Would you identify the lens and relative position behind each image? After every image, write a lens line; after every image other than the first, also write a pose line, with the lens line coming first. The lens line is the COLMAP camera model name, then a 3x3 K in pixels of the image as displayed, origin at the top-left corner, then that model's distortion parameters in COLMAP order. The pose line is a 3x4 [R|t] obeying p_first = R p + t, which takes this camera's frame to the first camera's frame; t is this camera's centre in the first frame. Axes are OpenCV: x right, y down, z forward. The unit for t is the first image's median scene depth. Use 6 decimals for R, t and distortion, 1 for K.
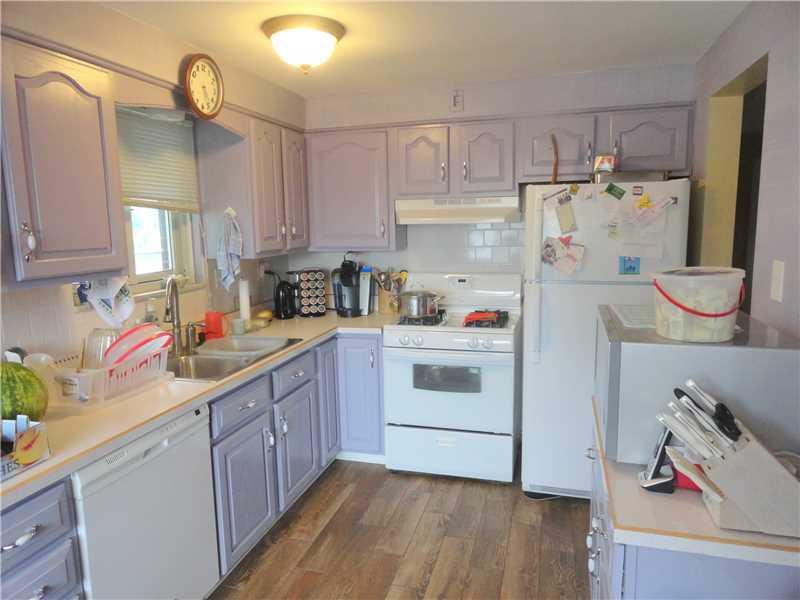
lens RADIAL K [[550.6, 0, 400.0], [0, 550.6, 300.0], [0, 0, 1]] dist [-0.003381, -0.004138]
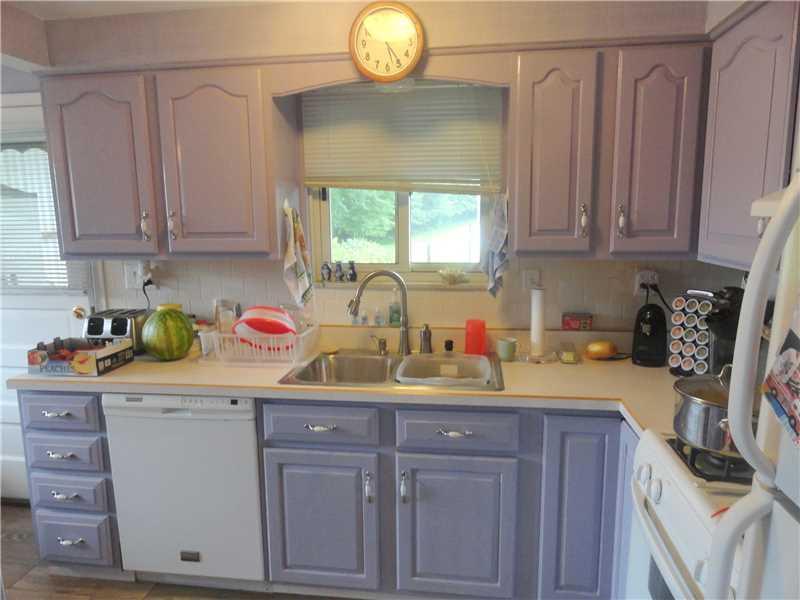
lens RADIAL K [[553.0, 0, 400.8], [0, 553.0, 306.3], [0, 0, 1]] dist [0.002679, -0.002009]
pose [[0.137638, 0.174837, -0.974930, 0.485531], [-0.132914, 0.978655, 0.156740, -0.127269], [0.981524, 0.108008, 0.157939, 0.879034]]
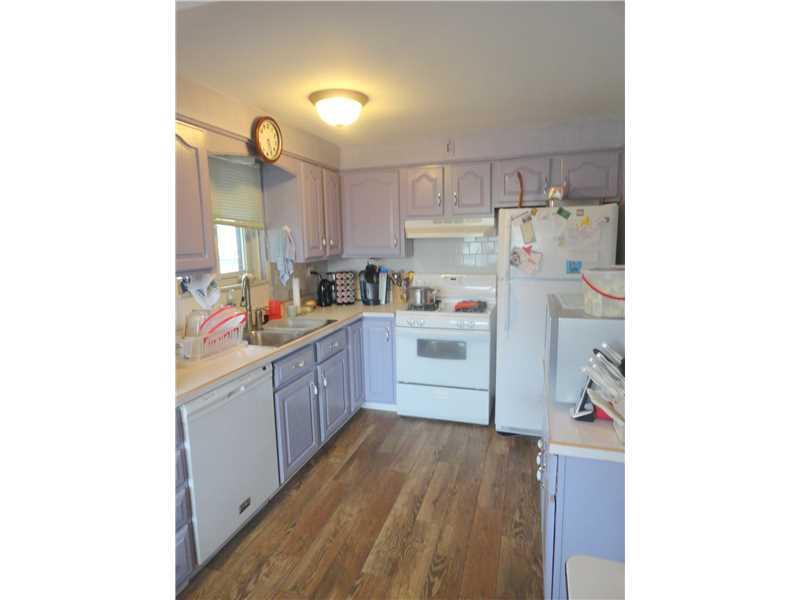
lens RADIAL K [[421.0, 0, 400.0], [0, 421.0, 300.0], [0, 0, 1]] dist [0.010195, 0.000139]
pose [[0.999579, 0.002771, -0.028889, 0.012420], [-0.002661, 0.999989, 0.003841, 0.016537], [0.028900, -0.003763, 0.999575, -0.066972]]
